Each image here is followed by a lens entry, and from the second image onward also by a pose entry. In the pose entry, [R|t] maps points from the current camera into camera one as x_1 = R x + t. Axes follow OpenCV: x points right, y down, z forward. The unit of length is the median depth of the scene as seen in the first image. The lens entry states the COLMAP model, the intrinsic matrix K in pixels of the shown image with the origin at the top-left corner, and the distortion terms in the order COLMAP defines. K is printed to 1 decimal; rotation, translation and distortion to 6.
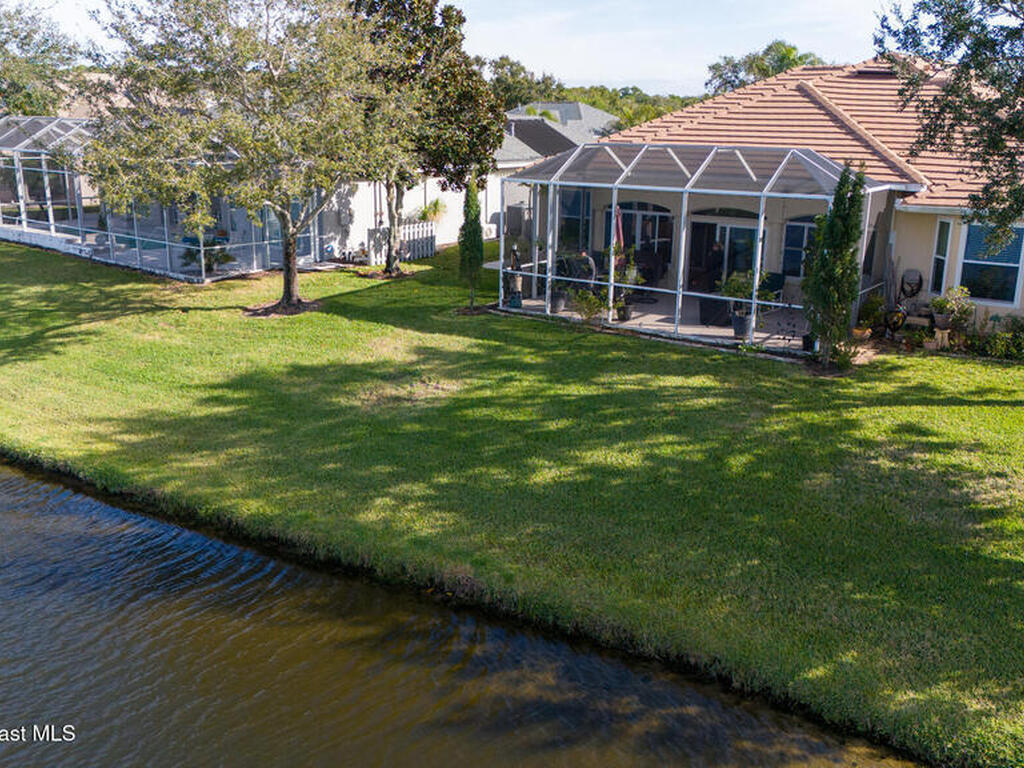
lens RADIAL K [[1036.6, 0, 512.0], [0, 1036.6, 384.0], [0, 0, 1]] dist [0.121067, -0.212006]
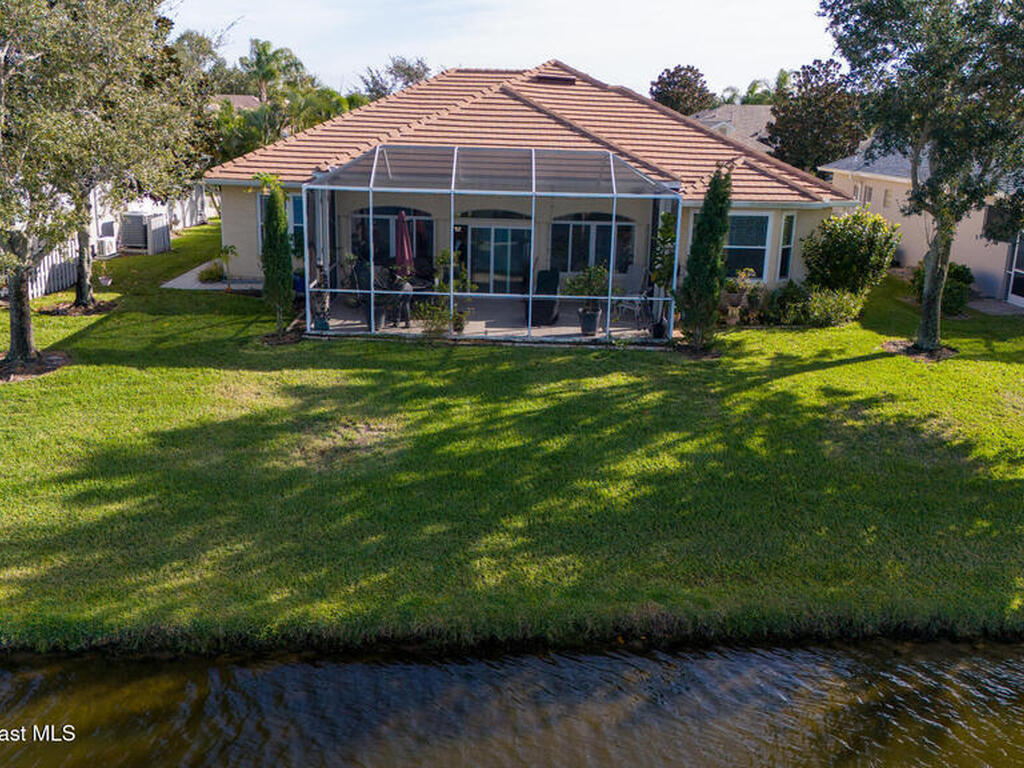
lens RADIAL K [[1036.6, 0, 512.0], [0, 1036.6, 384.0], [0, 0, 1]] dist [0.121067, -0.212006]
pose [[0.797346, -0.144882, 0.585874, -0.485830], [0.139766, 0.988696, 0.054282, -0.065274], [-0.587115, 0.038604, 0.808582, 0.220862]]
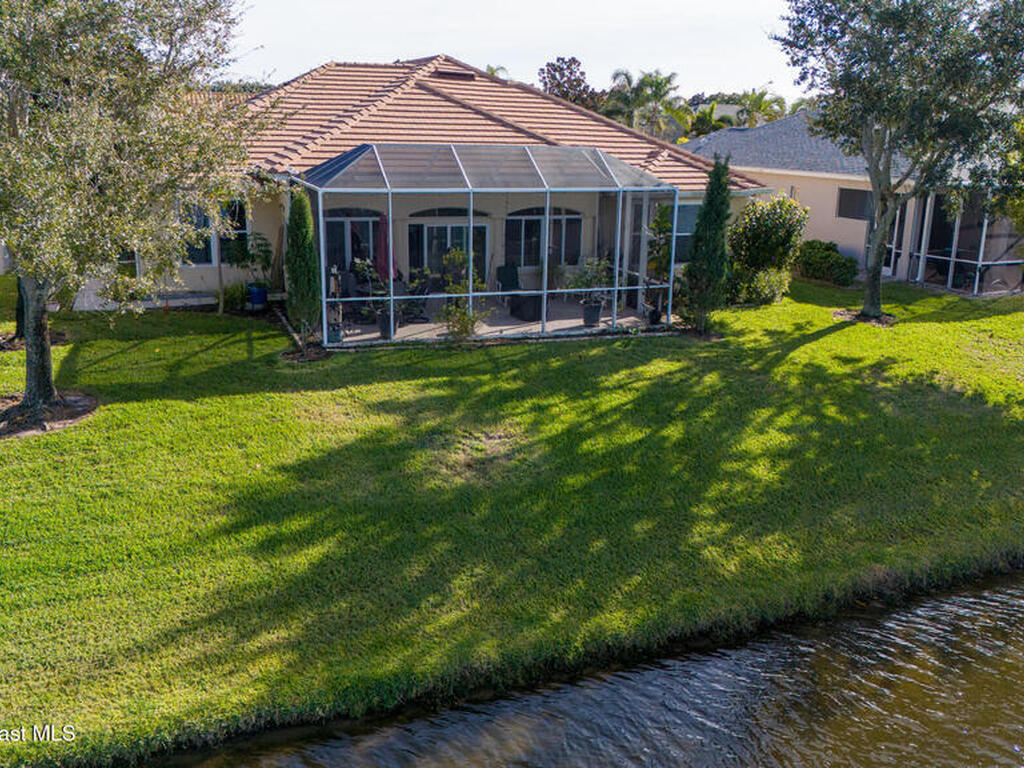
lens RADIAL K [[1036.6, 0, 512.0], [0, 1036.6, 384.0], [0, 0, 1]] dist [0.121067, -0.212006]
pose [[0.537328, -0.212407, 0.816188, -0.745166], [0.203763, 0.971791, 0.118756, -0.136320], [-0.818388, 0.102498, 0.565451, 0.504677]]
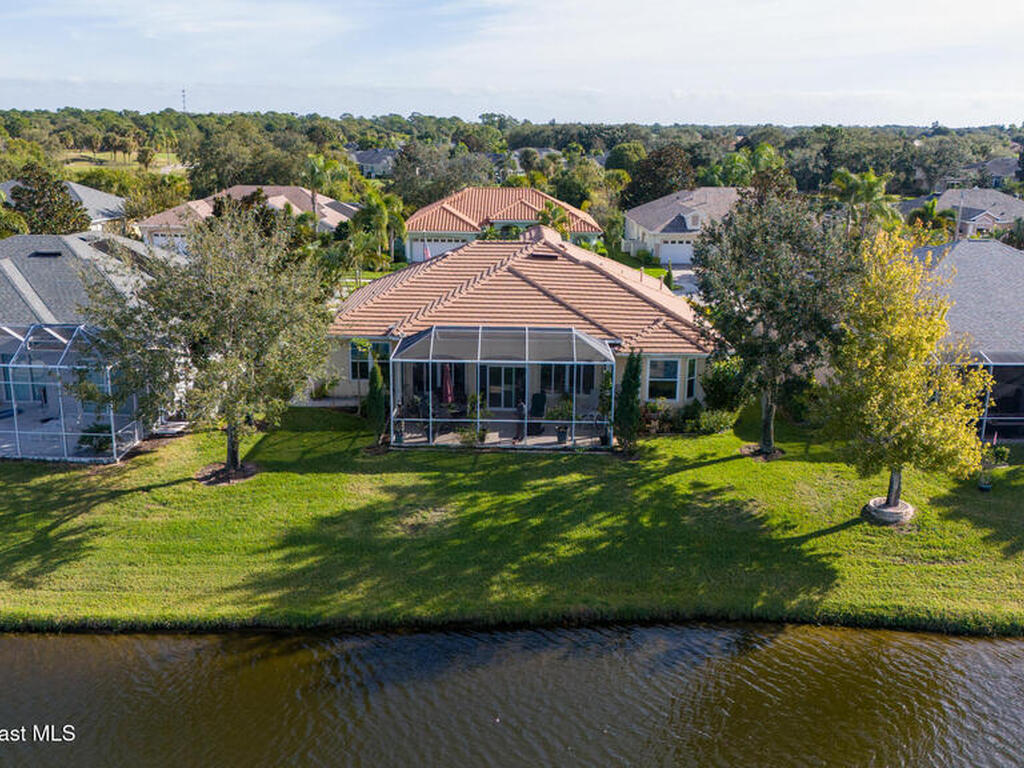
lens RADIAL K [[1121.7, 0, 514.2], [0, 1121.7, 340.3], [0, 0, 1]] dist [0.106614, -0.260498]
pose [[0.803678, -0.129190, 0.580871, -0.943554], [0.149240, 0.988710, 0.013412, -0.261566], [-0.576046, 0.075910, 0.813885, -0.490506]]
